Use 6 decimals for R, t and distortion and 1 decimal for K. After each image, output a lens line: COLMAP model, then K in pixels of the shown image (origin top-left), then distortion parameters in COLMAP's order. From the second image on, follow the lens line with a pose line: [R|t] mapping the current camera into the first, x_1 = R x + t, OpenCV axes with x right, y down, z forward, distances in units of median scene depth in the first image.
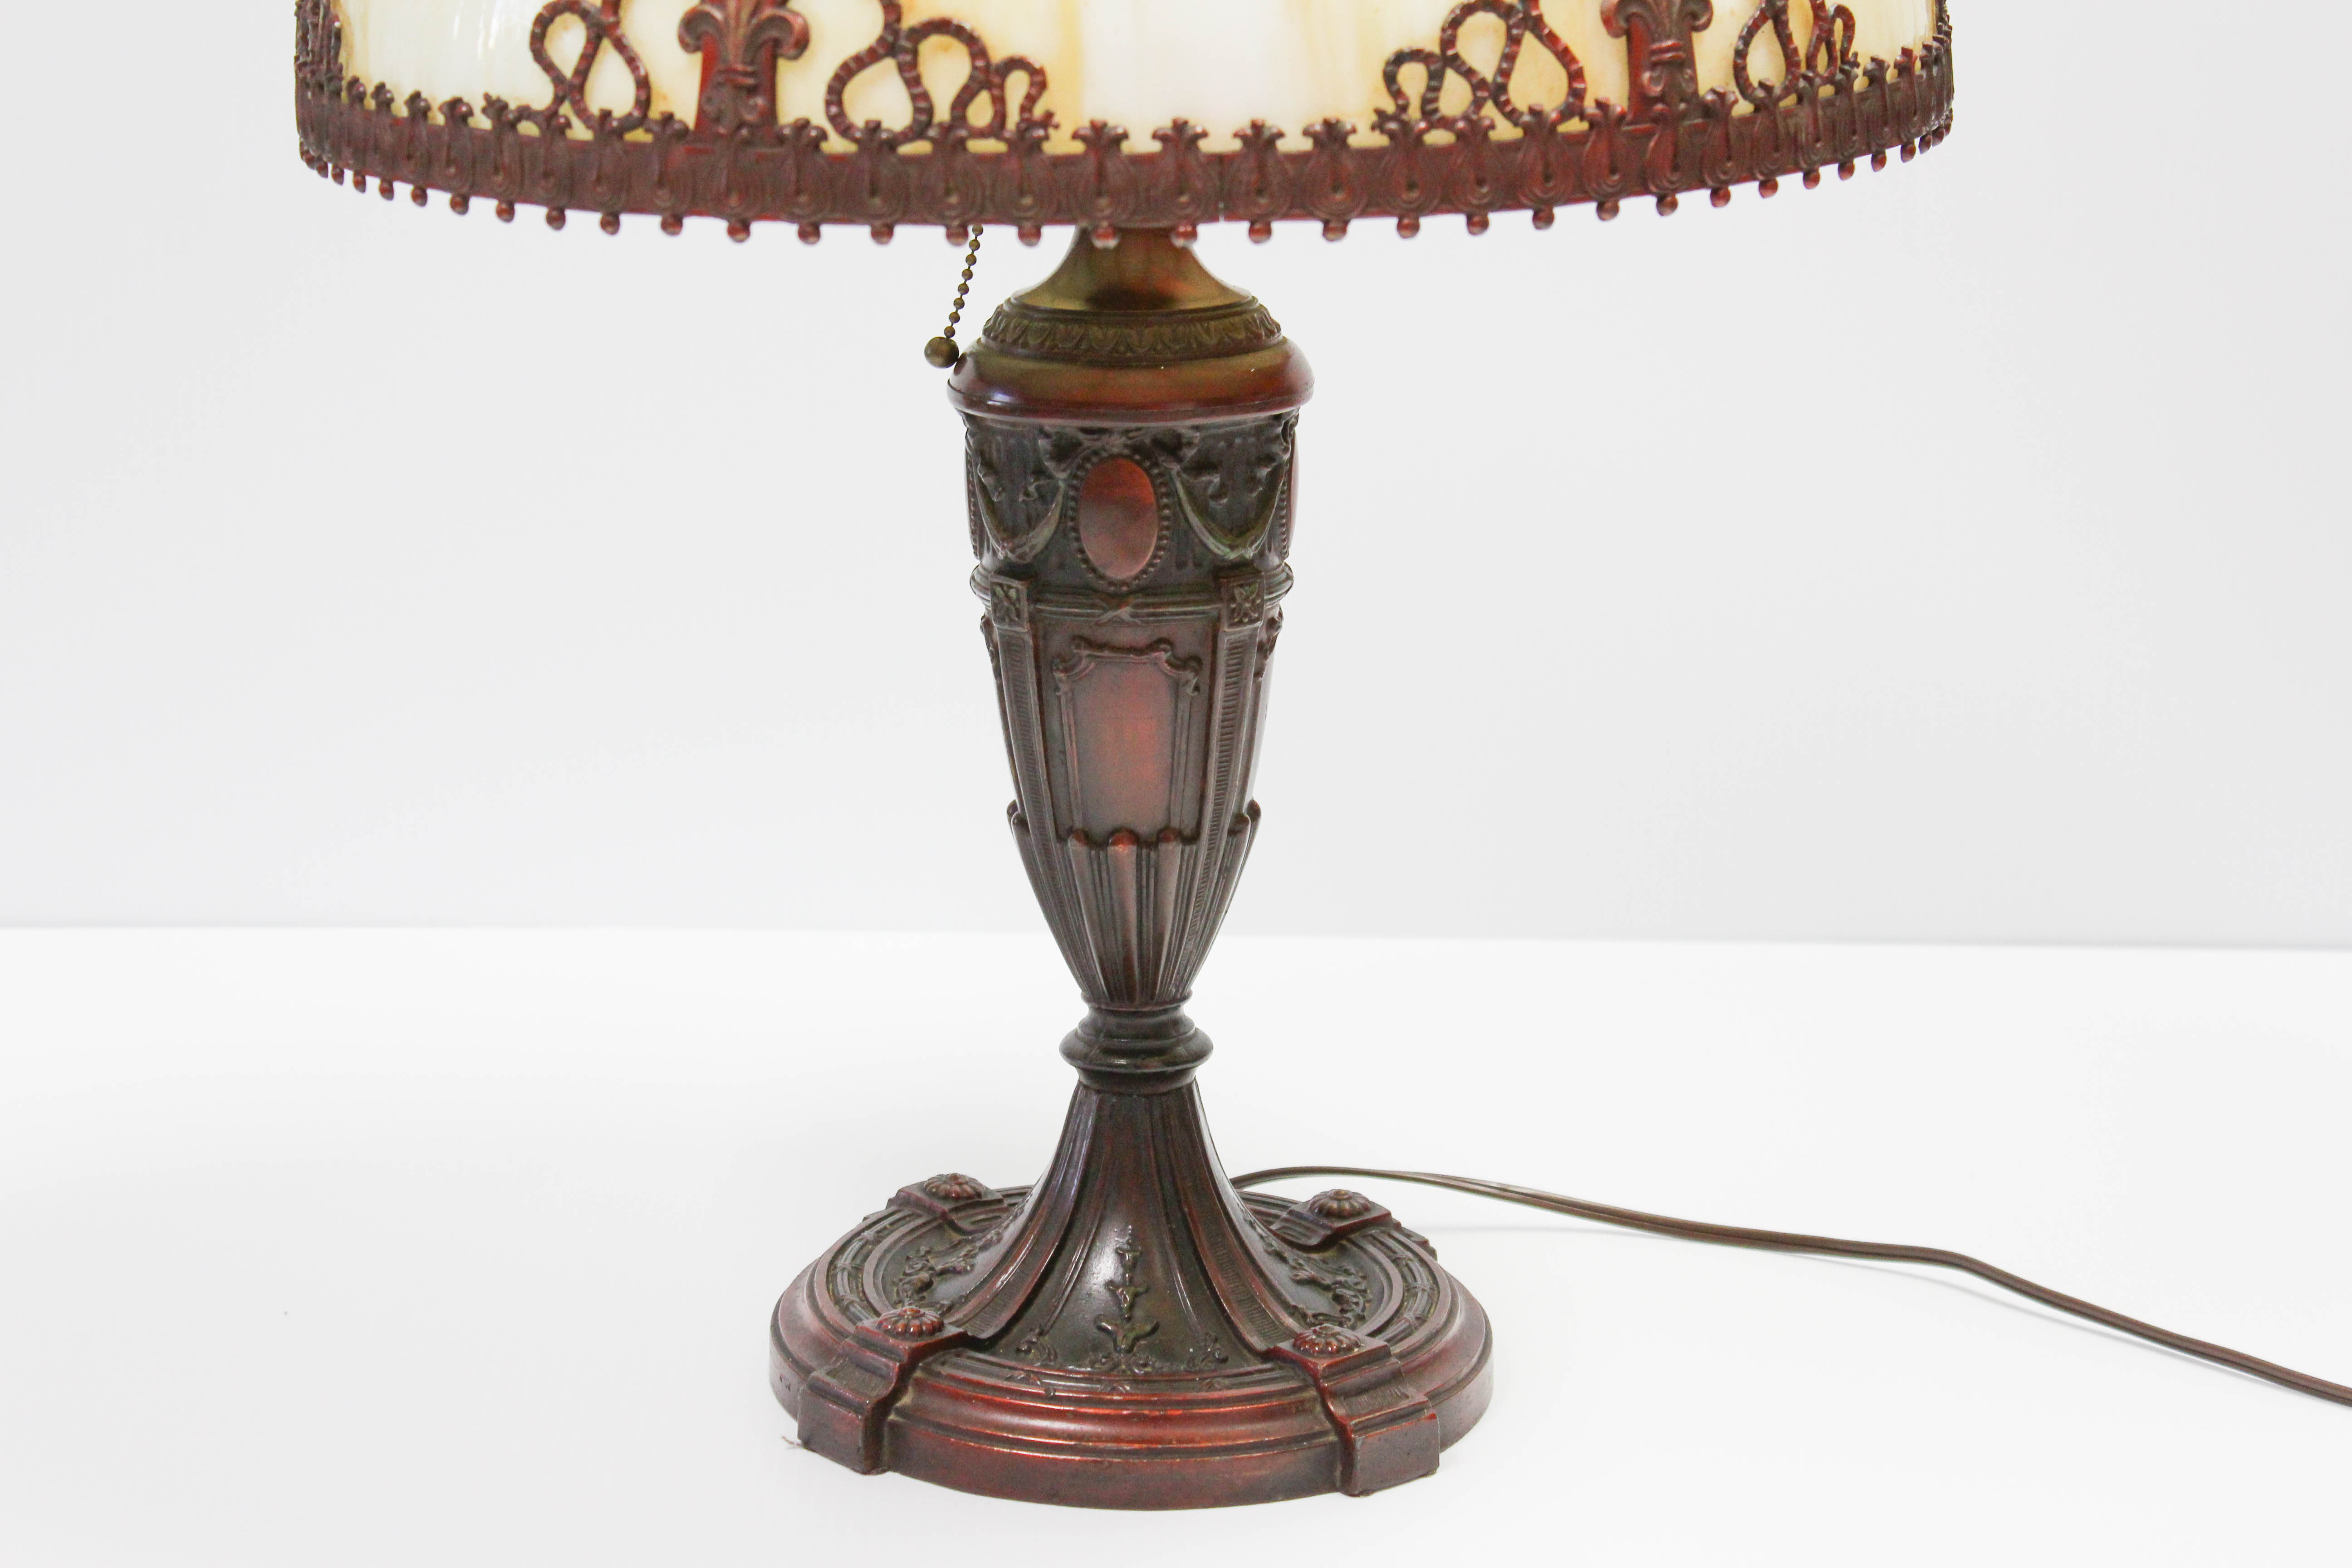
lens RADIAL K [[5346.9, 0, 1191.4], [0, 5346.9, 767.1], [0, 0, 1]] dist [0.128771, 0.000000]
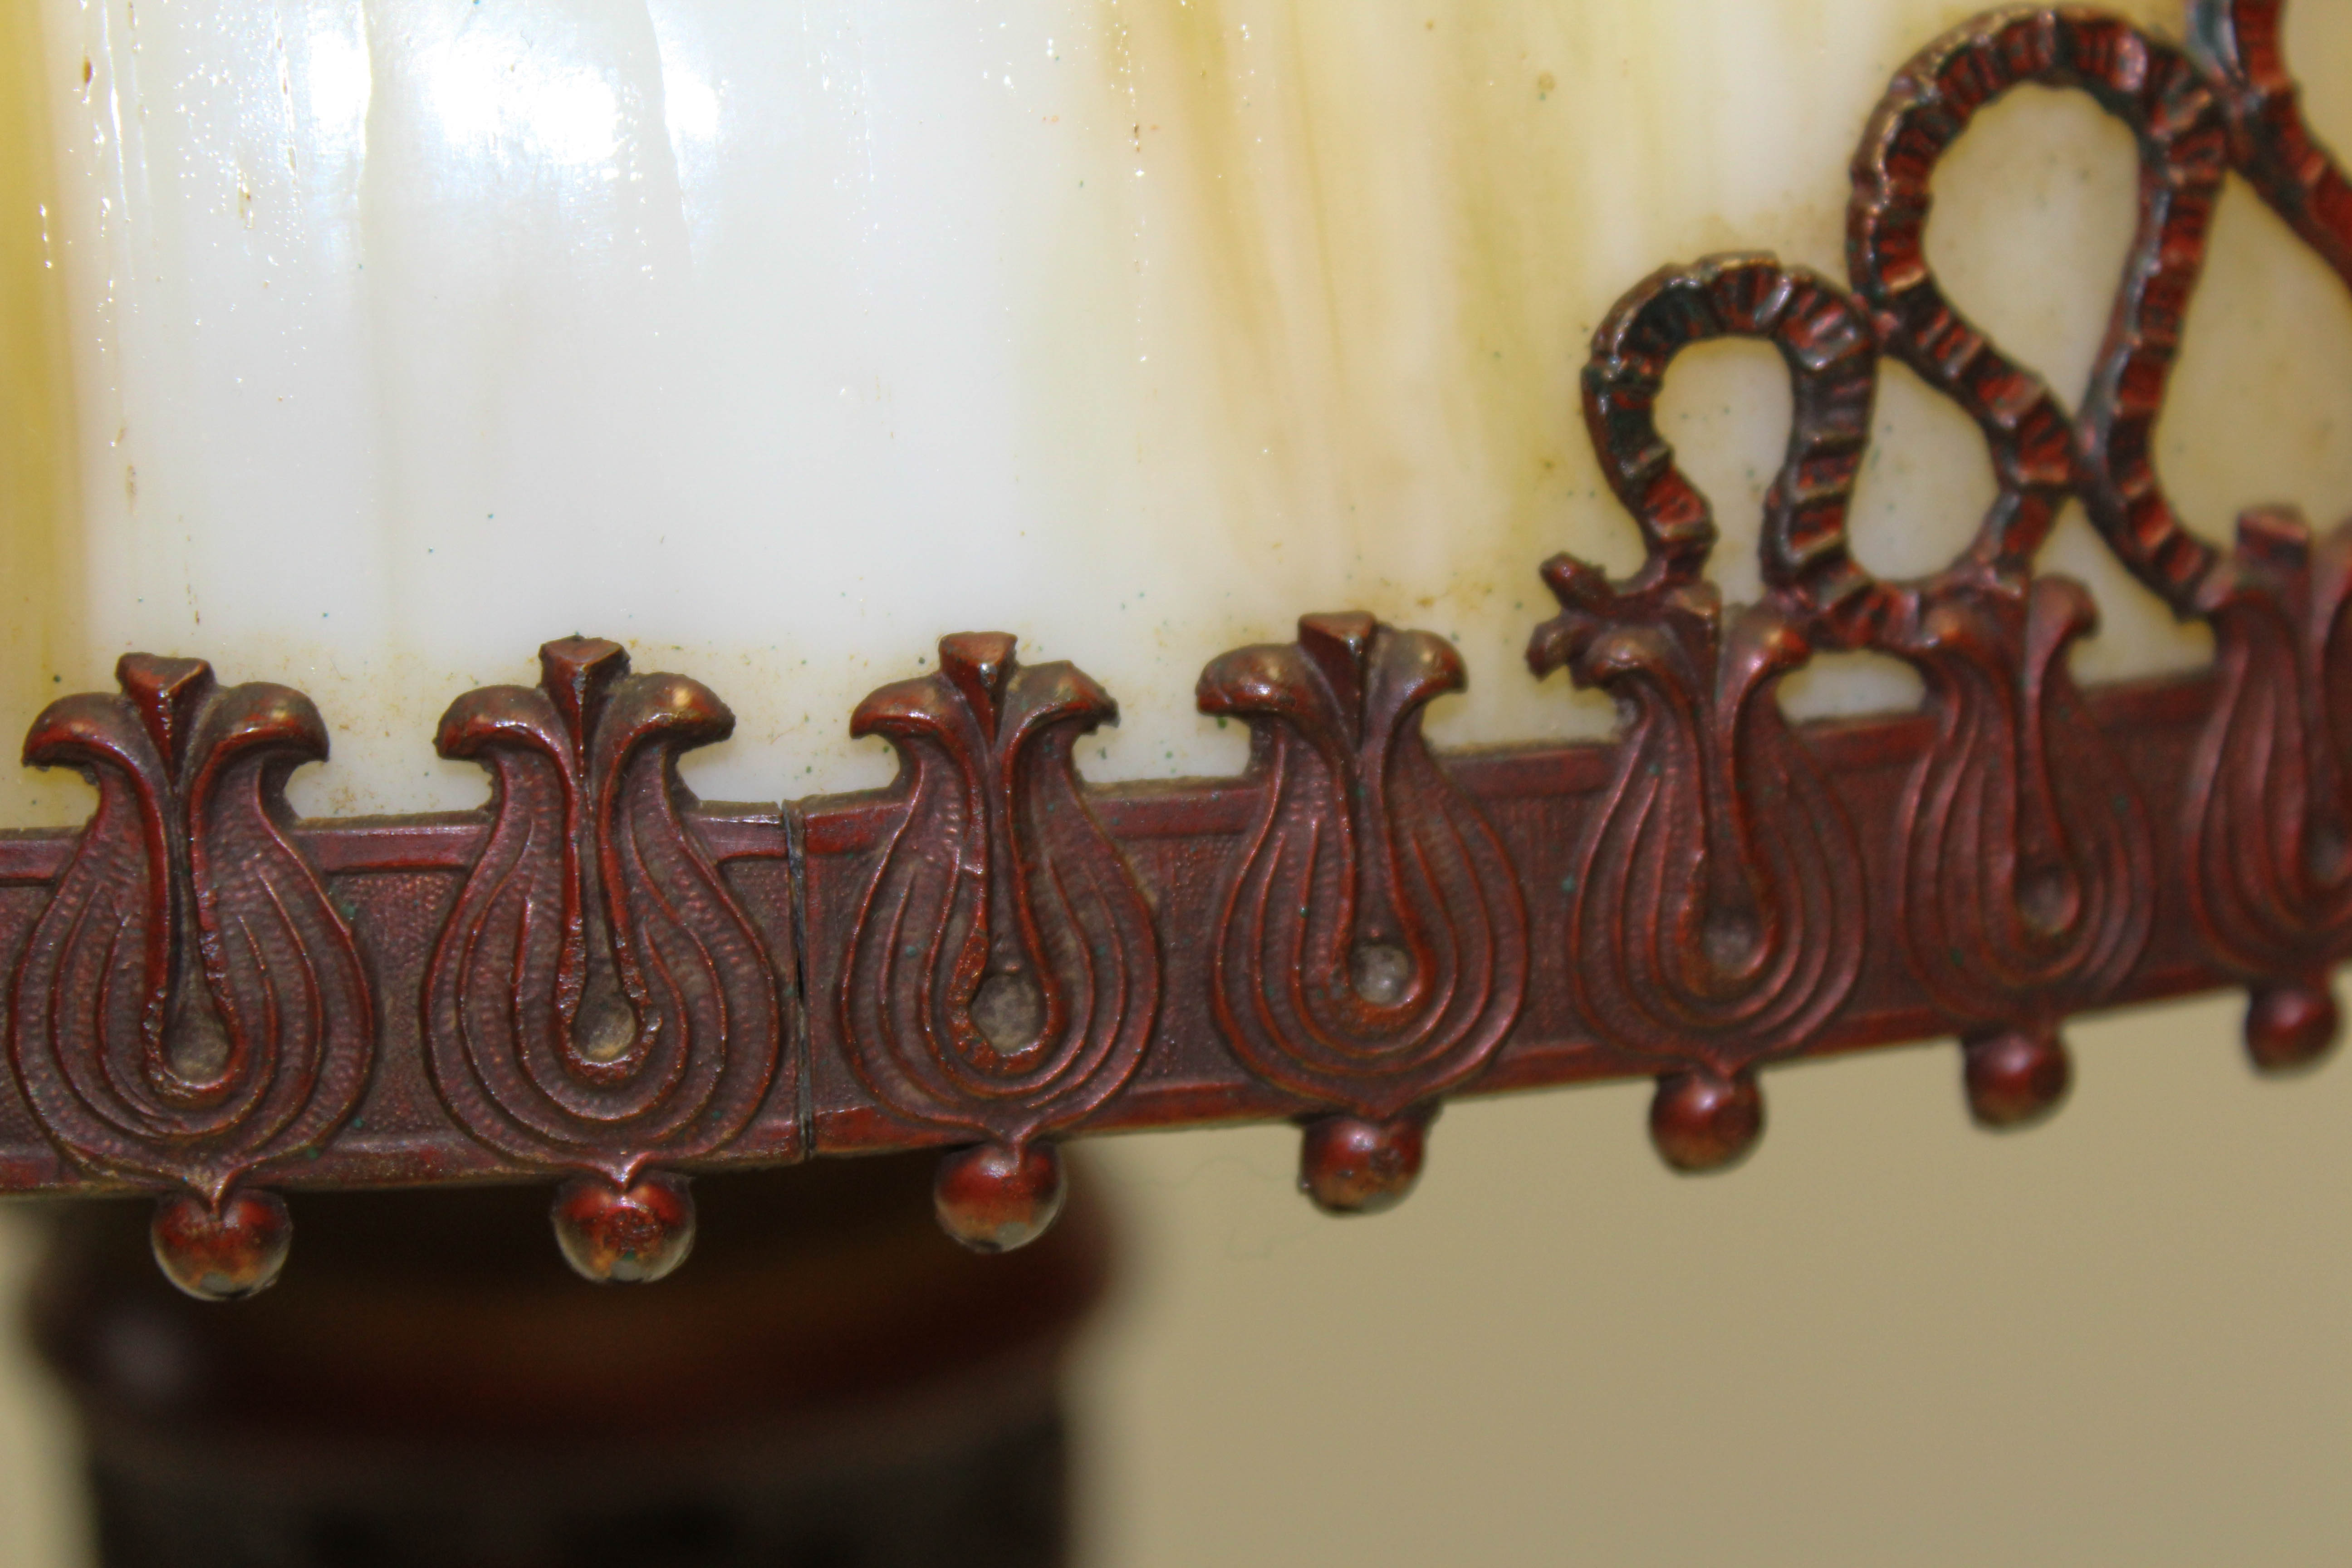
lens RADIAL K [[5332.7, 0, 1164.0], [0, 5332.7, 791.7], [0, 0, 1]] dist [0.011402, 0.000000]
pose [[0.998807, -0.016228, 0.046052, 0.009994], [0.016149, 0.999867, 0.002074, -0.113795], [-0.046079, -0.001328, 0.998937, 0.789943]]
